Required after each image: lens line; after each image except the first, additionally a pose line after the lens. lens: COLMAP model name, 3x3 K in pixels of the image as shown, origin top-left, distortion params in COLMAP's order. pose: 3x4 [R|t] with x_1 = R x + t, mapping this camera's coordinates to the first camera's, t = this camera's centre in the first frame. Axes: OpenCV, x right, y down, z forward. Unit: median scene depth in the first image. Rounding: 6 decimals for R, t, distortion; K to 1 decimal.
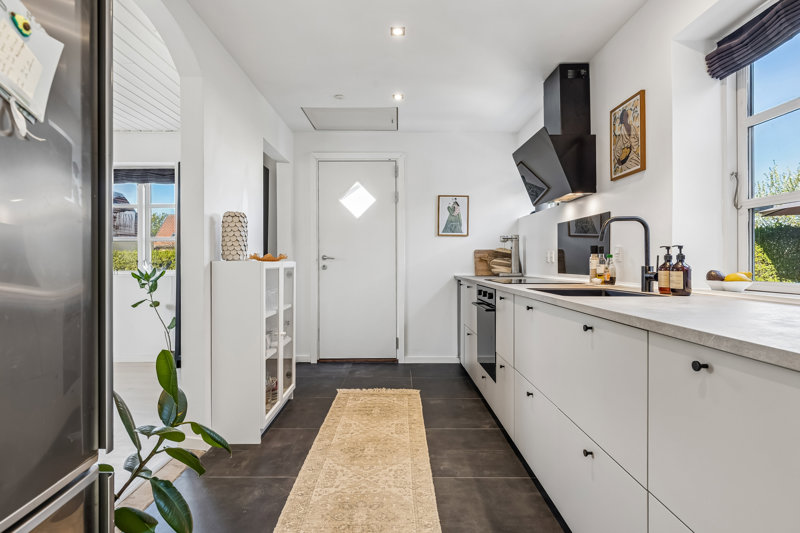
lens RADIAL K [[417.6, 0, 400.0], [0, 417.6, 266.5], [0, 0, 1]] dist [0.000316, 0.000339]
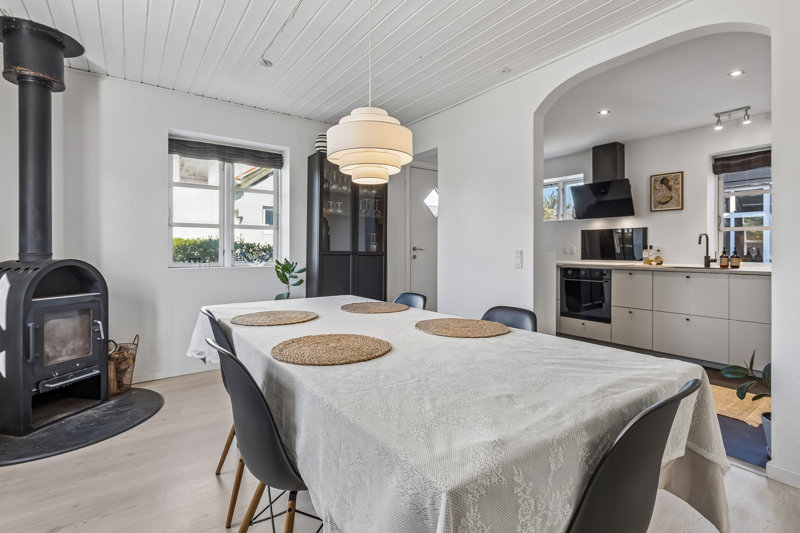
lens RADIAL K [[379.3, 0, 401.6], [0, 379.3, 251.7], [0, 0, 1]] dist [-0.001739, -0.000259]
pose [[0.812254, 0.004151, 0.583290, -1.543046], [0.001504, 0.999956, -0.009210, -0.005308], [-0.583303, 0.008358, 0.812212, 0.261960]]
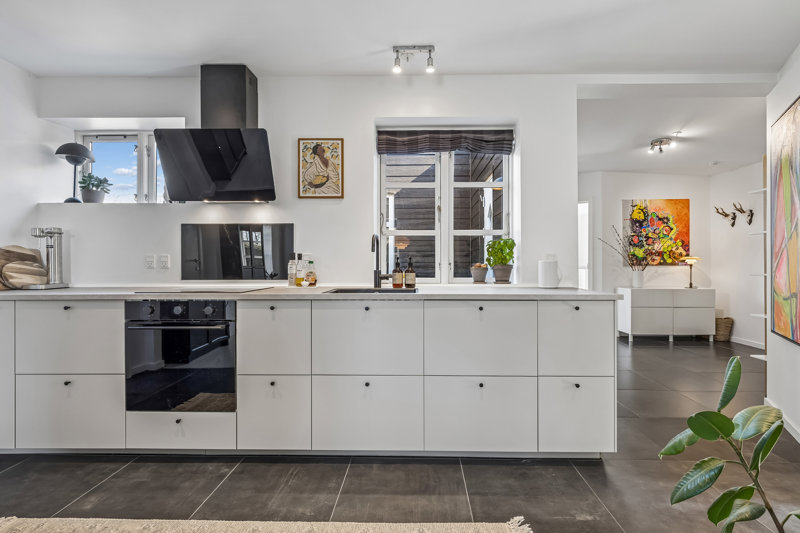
lens RADIAL K [[394.2, 0, 411.2], [0, 394.2, 263.8], [0, 0, 1]] dist [-0.000130, 0.000004]
pose [[0.022656, 0.004755, 0.999732, -0.624393], [0.012019, 0.999915, -0.005028, -0.011605], [-0.999671, 0.012130, 0.022597, 0.700595]]
